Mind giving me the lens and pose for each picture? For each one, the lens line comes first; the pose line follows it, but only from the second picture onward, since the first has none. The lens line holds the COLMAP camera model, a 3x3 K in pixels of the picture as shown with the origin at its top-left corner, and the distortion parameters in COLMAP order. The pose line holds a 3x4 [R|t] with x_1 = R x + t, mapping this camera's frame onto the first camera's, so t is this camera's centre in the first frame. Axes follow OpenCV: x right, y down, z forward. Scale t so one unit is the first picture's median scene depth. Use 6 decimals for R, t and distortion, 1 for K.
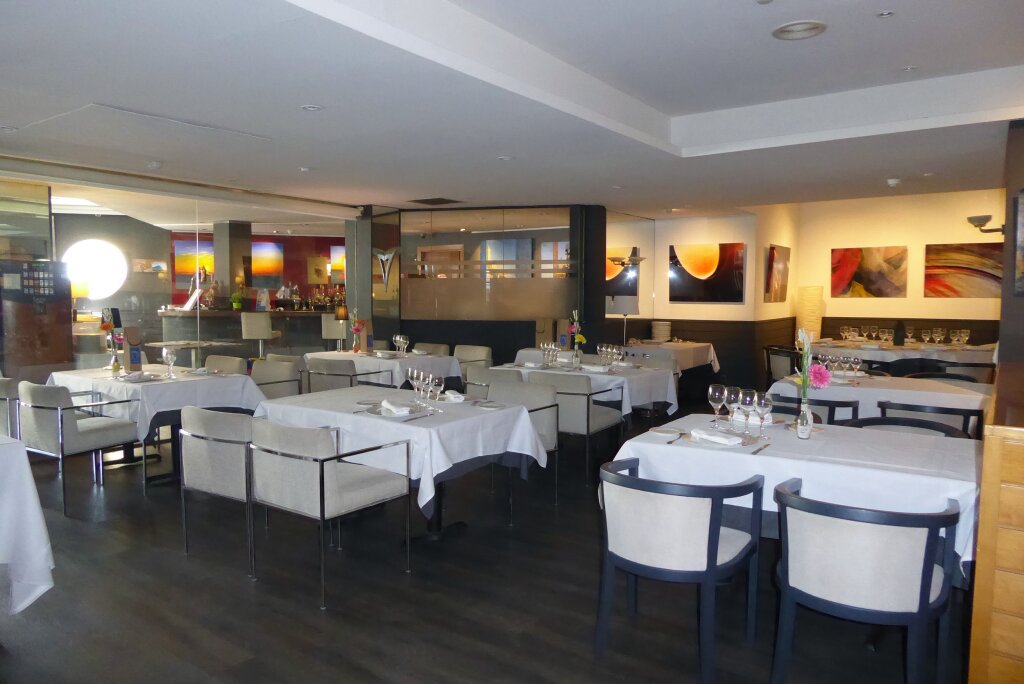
lens RADIAL K [[736.4, 0, 512.1], [0, 736.4, 341.5], [0, 0, 1]] dist [0.004076, -0.000730]
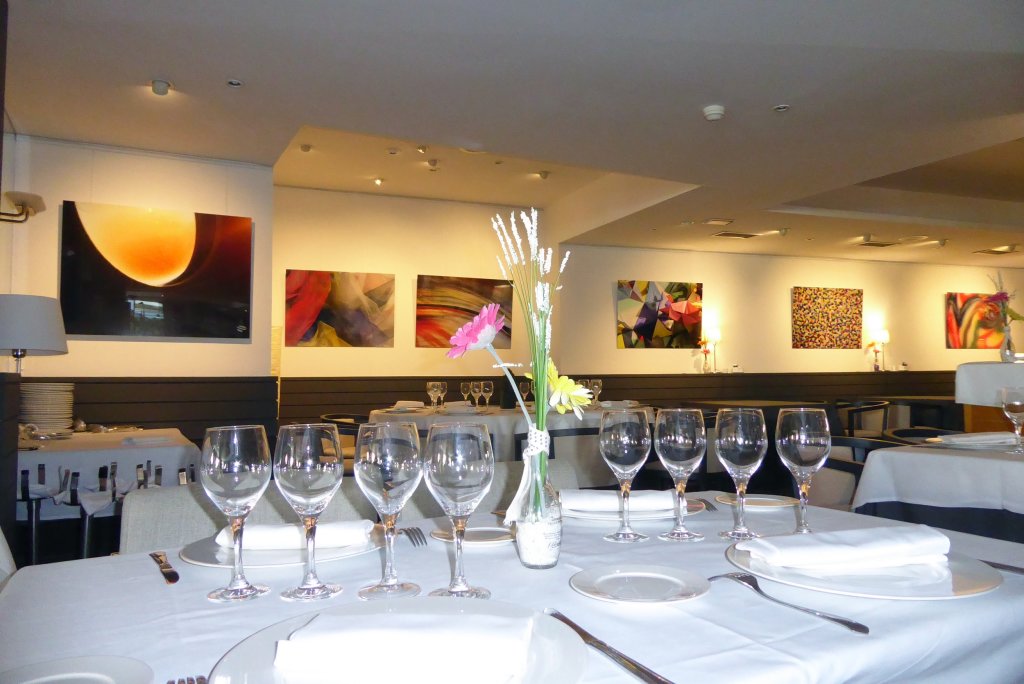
lens RADIAL K [[736.4, 0, 512.9], [0, 736.4, 344.1], [0, 0, 1]] dist [0.004076, -0.000730]
pose [[0.458926, 0.040754, 0.887539, -0.037069], [0.063837, 0.994853, -0.078691, -0.000092], [-0.886178, 0.092771, 0.453962, 0.579306]]
